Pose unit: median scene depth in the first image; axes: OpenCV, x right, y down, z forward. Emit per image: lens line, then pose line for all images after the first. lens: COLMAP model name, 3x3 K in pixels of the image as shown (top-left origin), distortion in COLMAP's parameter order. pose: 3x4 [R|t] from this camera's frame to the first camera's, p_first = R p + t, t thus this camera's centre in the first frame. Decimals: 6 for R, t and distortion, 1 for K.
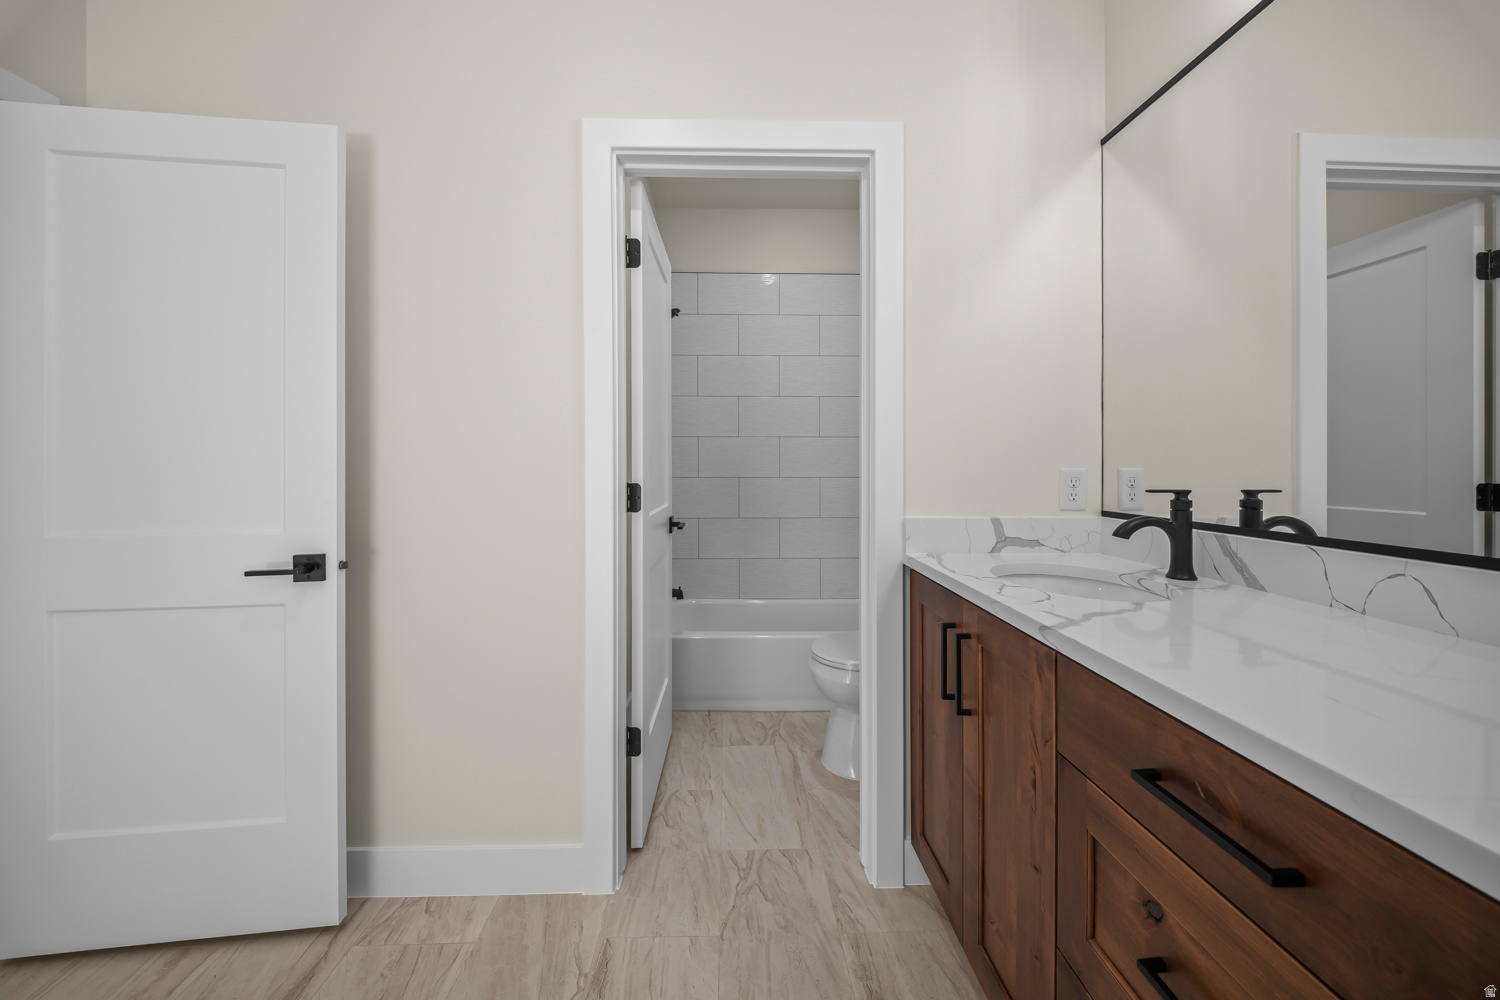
lens RADIAL K [[532.2, 0, 744.8], [0, 532.2, 465.2], [0, 0, 1]] dist [0.002591, -0.005165]
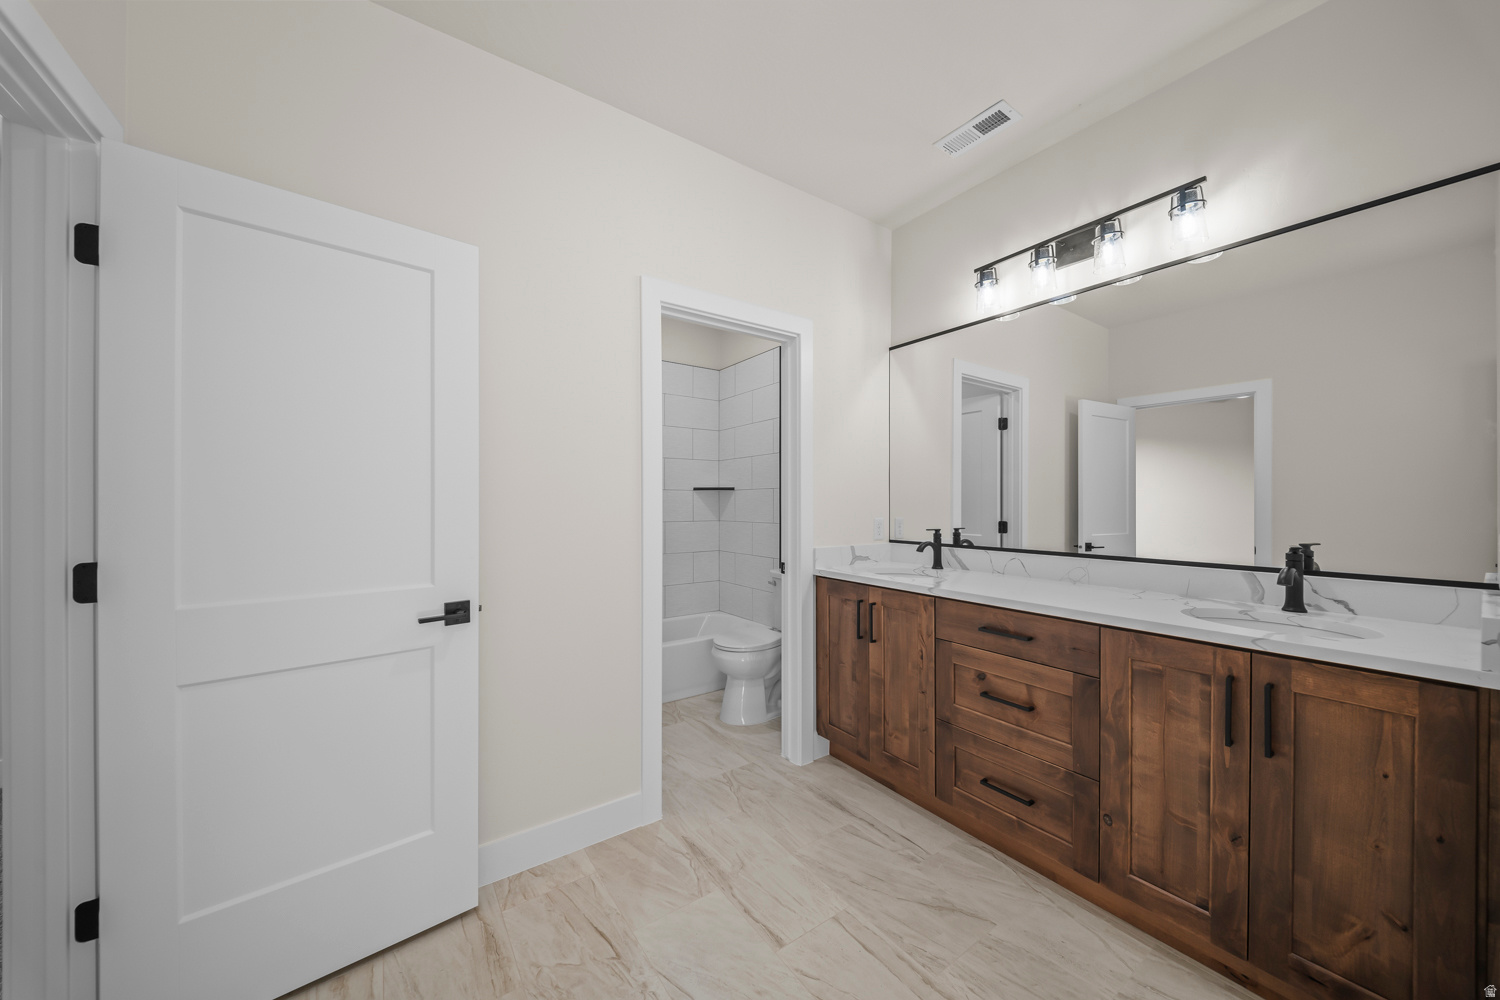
lens RADIAL K [[521.0, 0, 743.4], [0, 521.0, 497.8], [0, 0, 1]] dist [0.001771, -0.009309]
pose [[0.836543, 0.005664, 0.547872, -0.970711], [-0.001632, 0.999968, -0.007846, -0.061125], [-0.547899, 0.005669, 0.836525, -0.352777]]
